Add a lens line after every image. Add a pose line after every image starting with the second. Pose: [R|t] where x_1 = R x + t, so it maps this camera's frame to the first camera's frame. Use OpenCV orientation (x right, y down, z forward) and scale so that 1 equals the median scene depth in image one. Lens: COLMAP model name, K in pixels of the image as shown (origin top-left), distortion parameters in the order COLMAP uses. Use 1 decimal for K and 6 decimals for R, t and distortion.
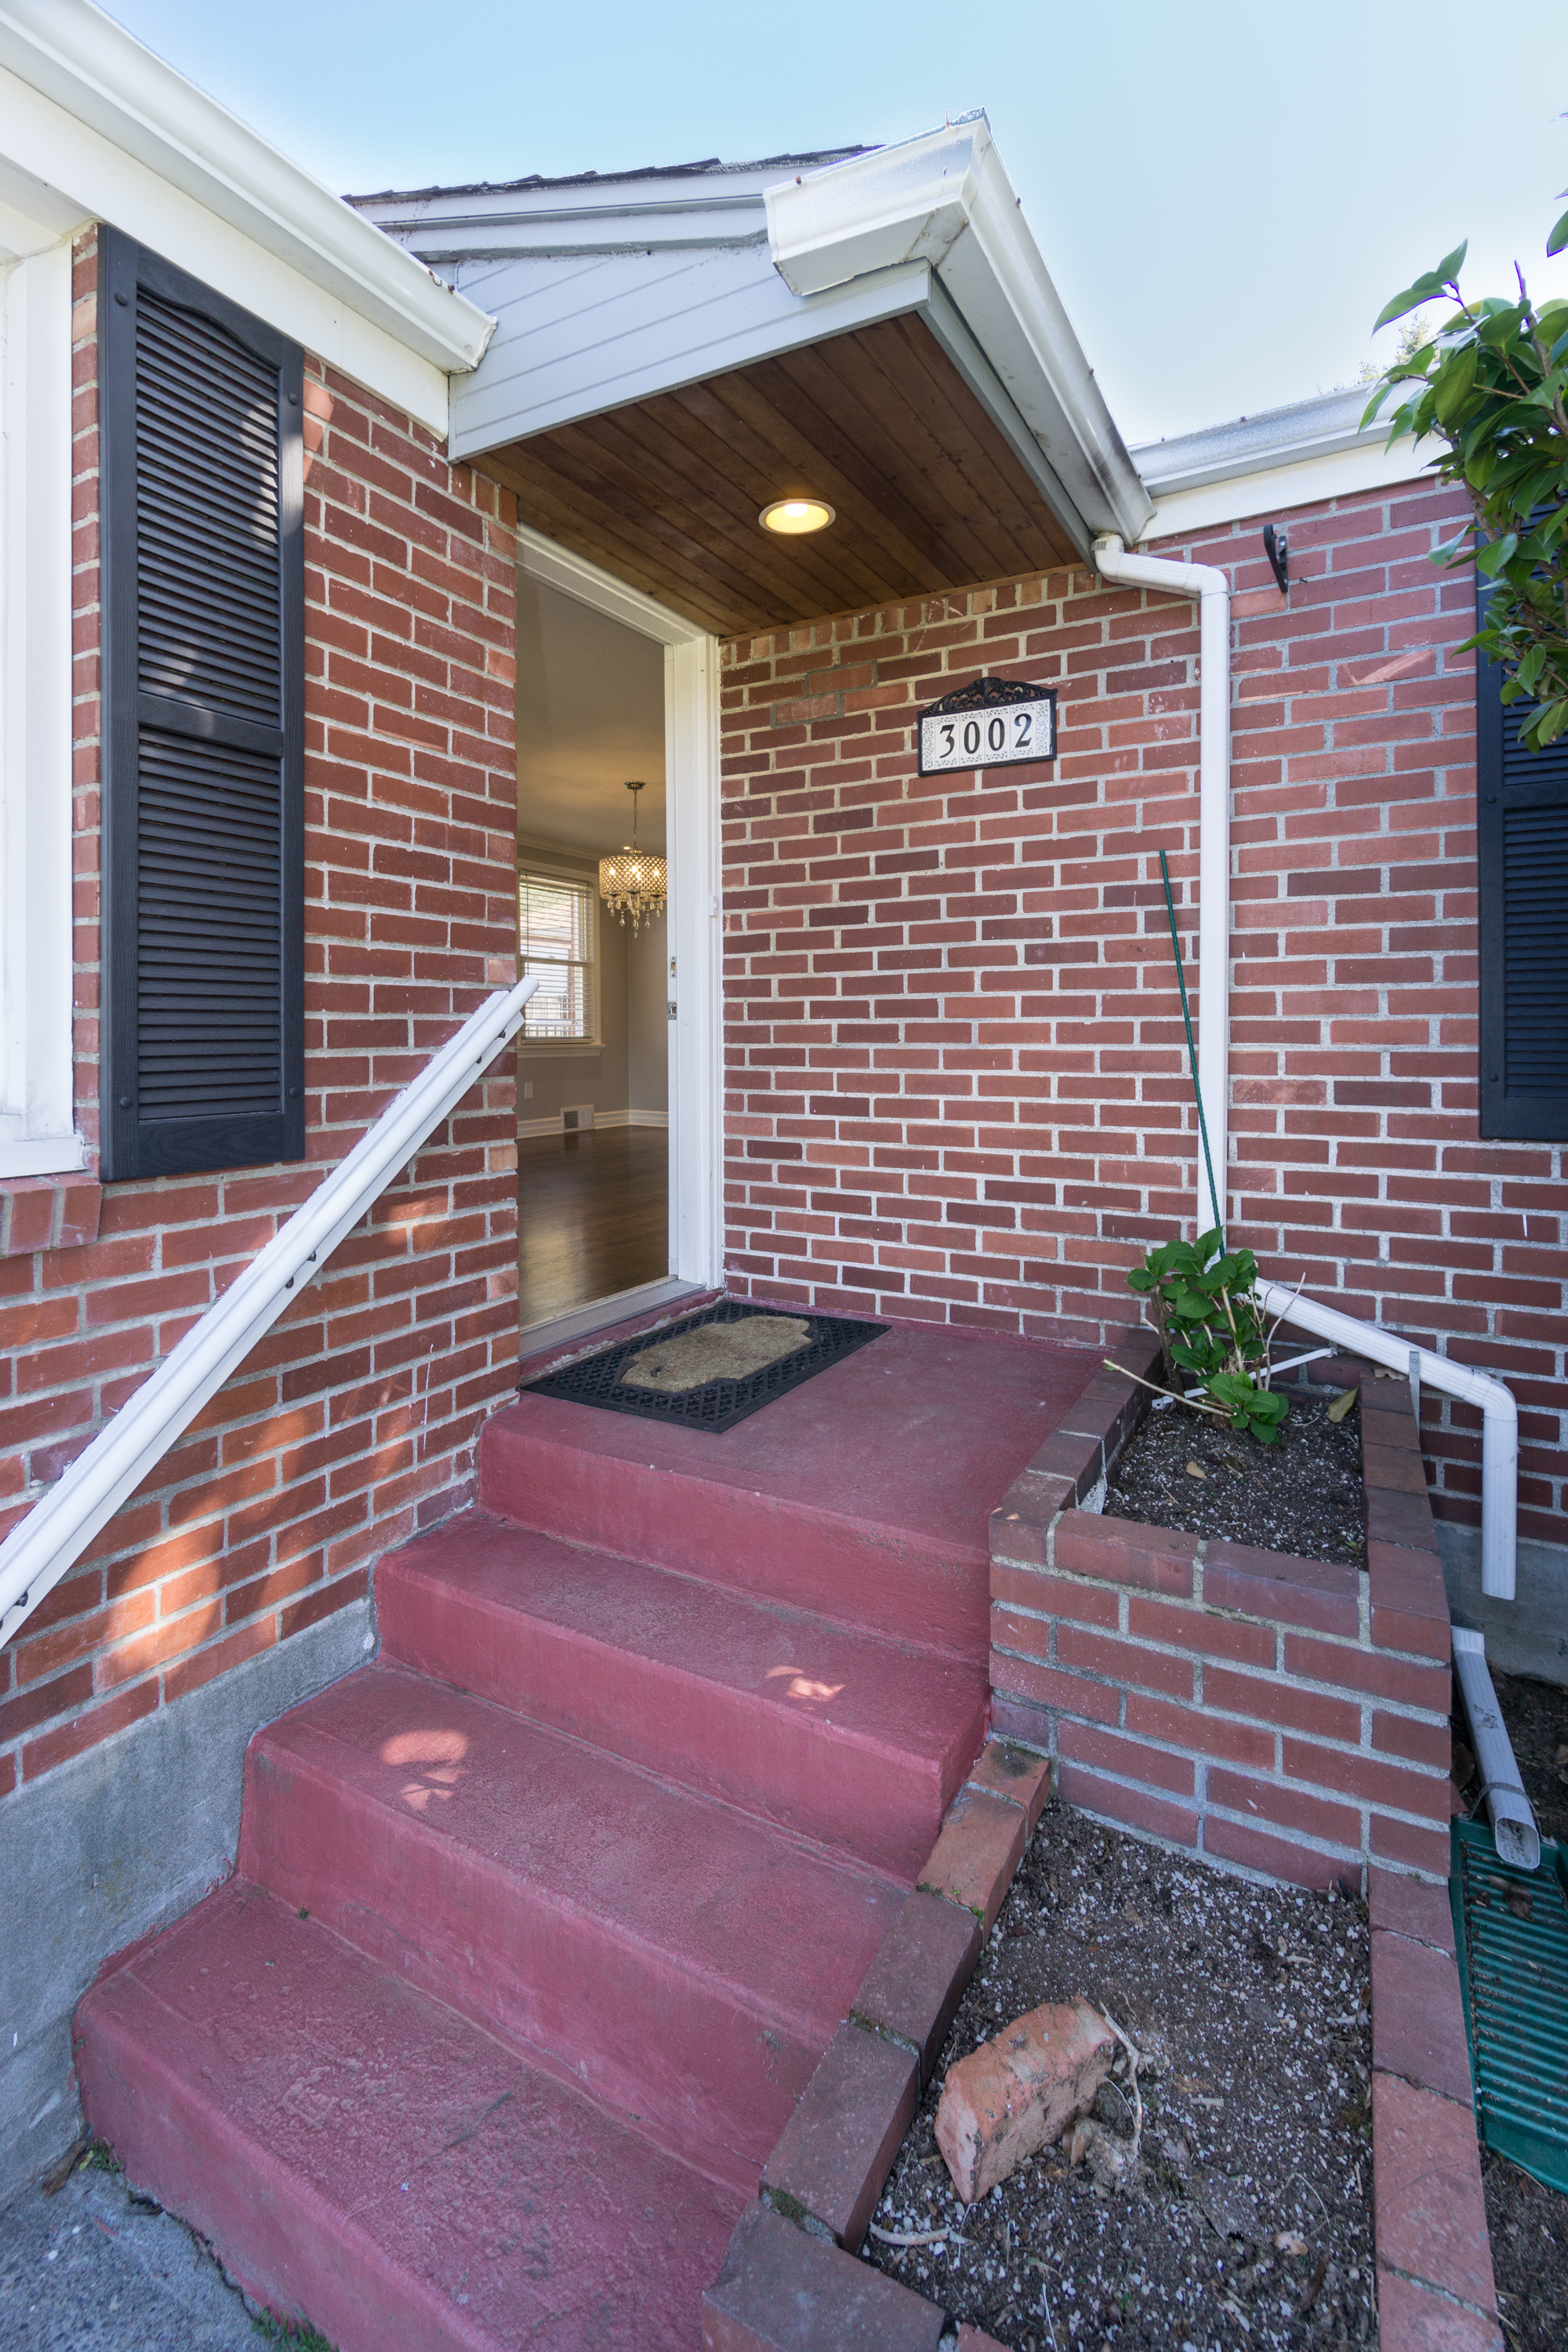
lens RADIAL K [[1062.2, 0, 789.5], [0, 1062.2, 1167.9], [0, 0, 1]] dist [-0.004736, 0.001420]
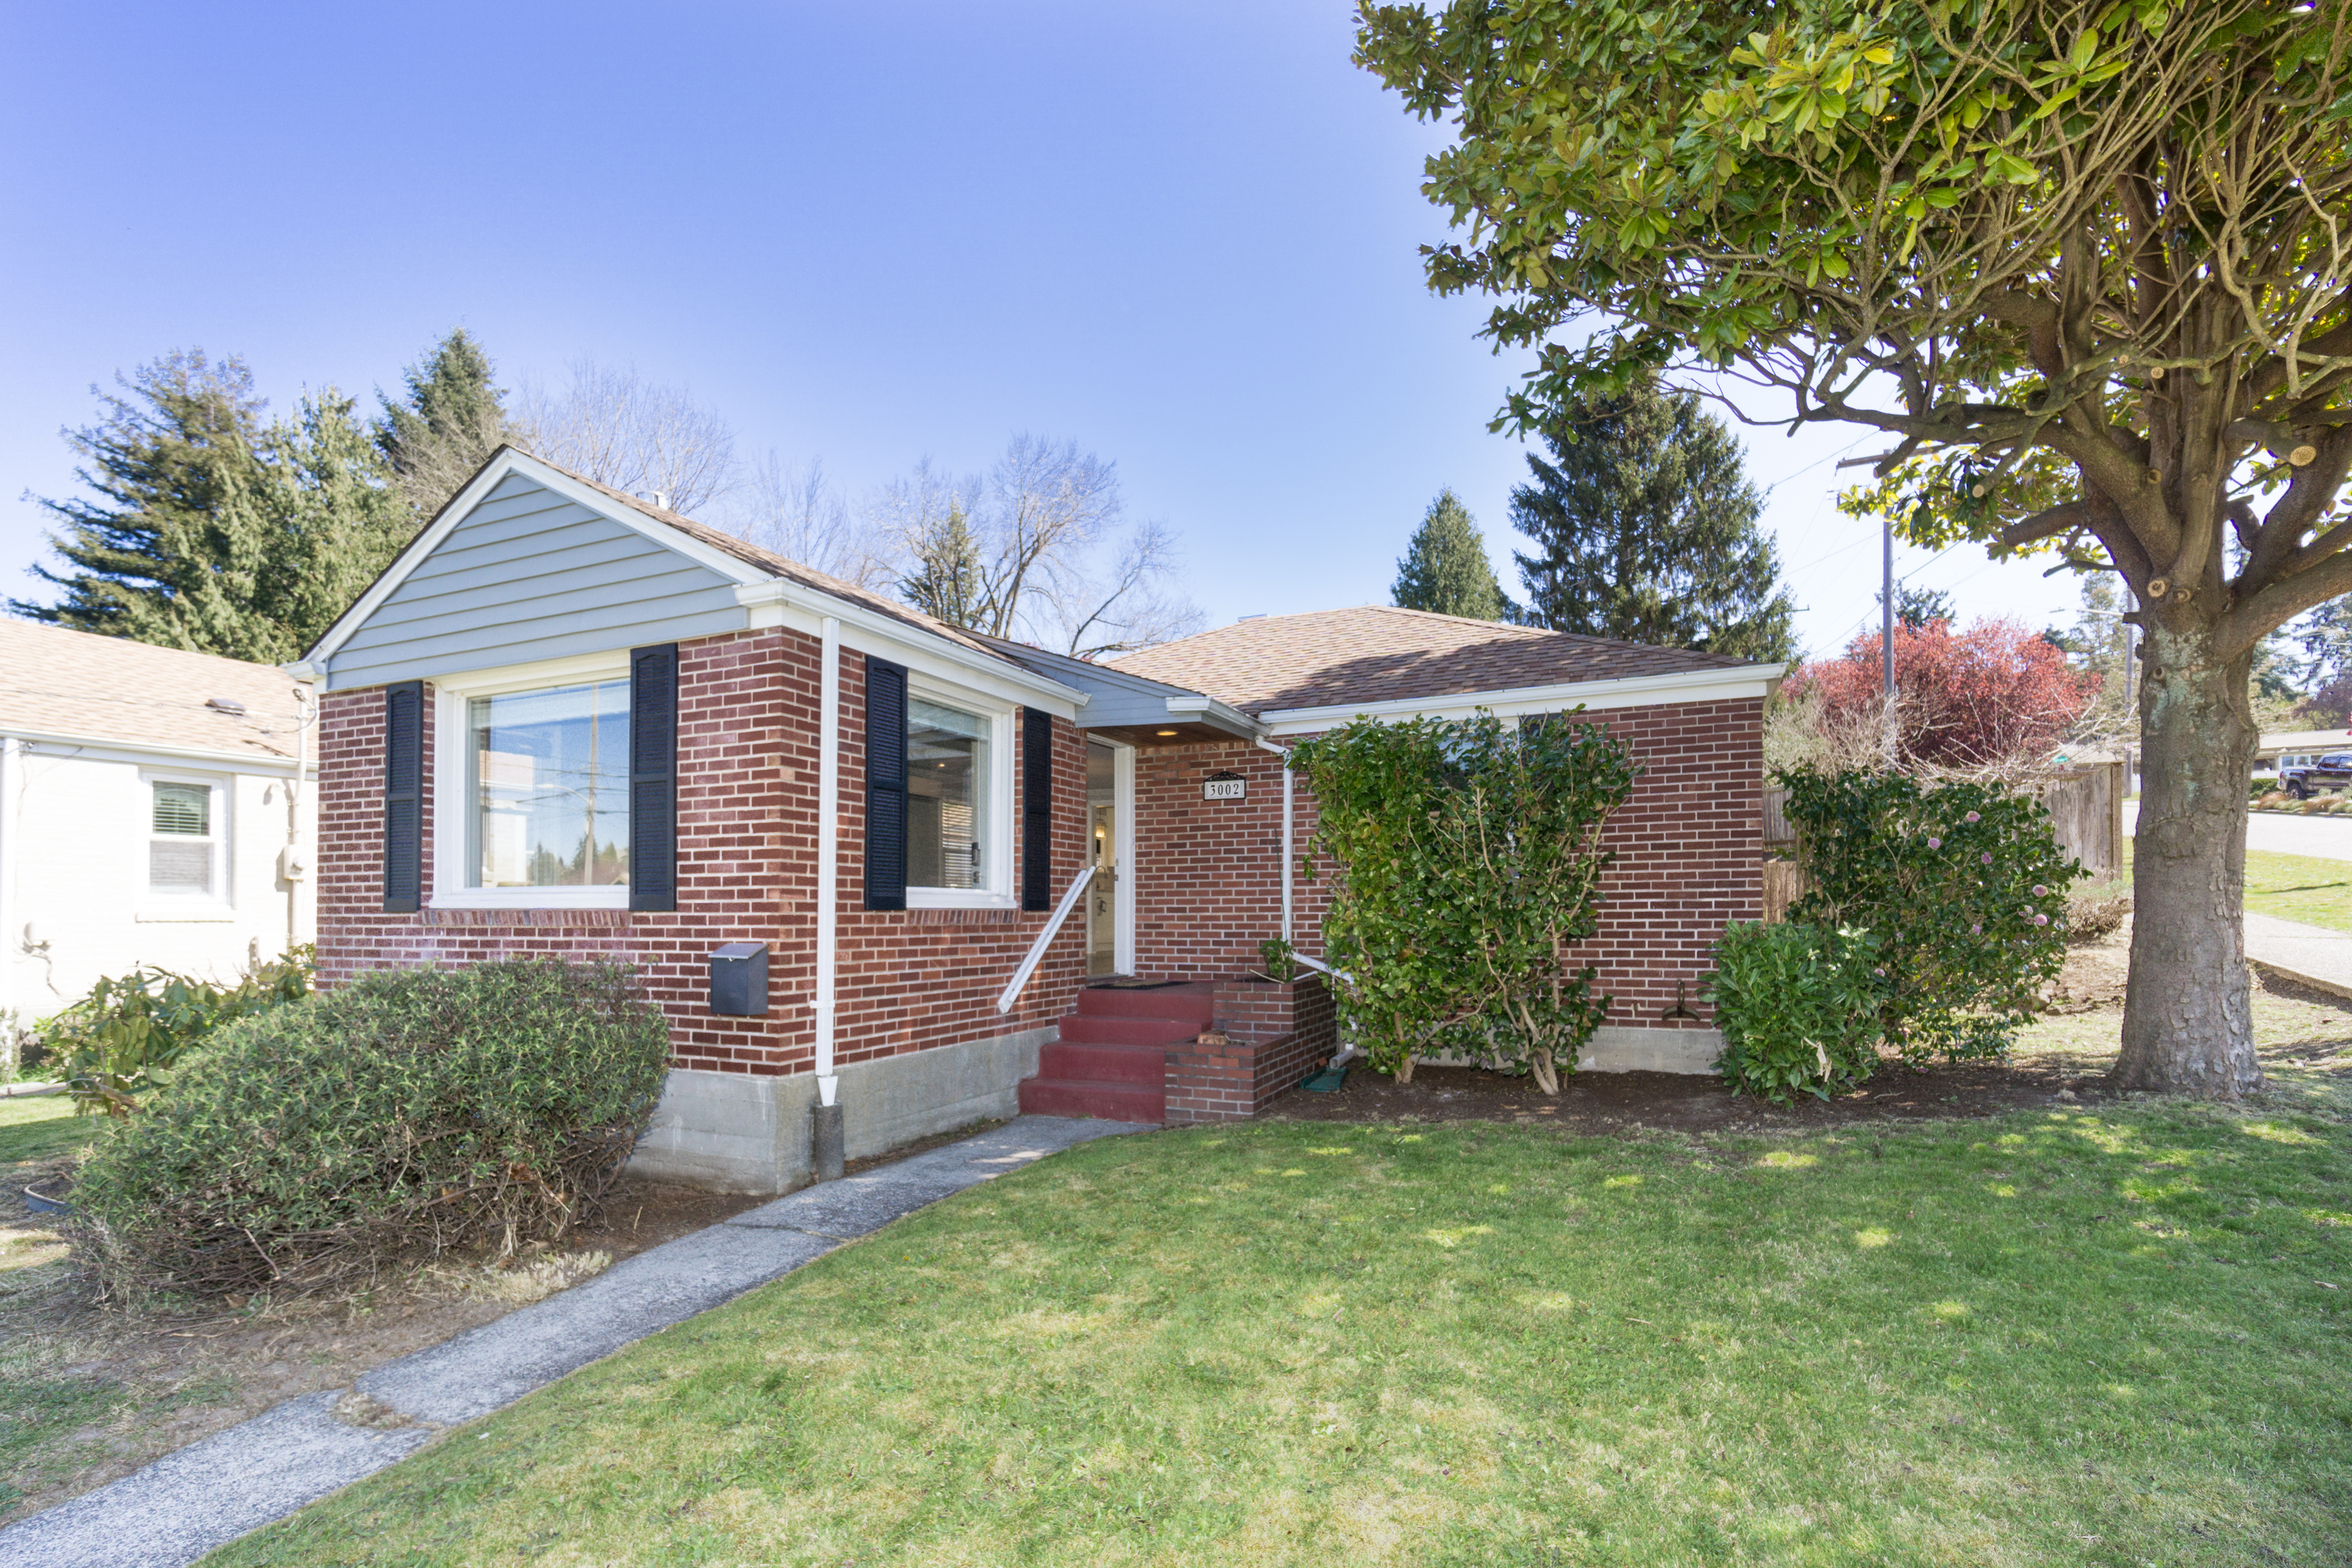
lens RADIAL K [[1062.2, 0, 1187.0], [0, 1062.2, 783.1], [0, 0, 1]] dist [-0.004736, 0.001420]
pose [[0.998520, 0.017549, 0.051478, -0.085818], [-0.003329, 0.964458, -0.264215, 0.399440], [-0.054285, 0.263652, 0.963089, -2.014890]]
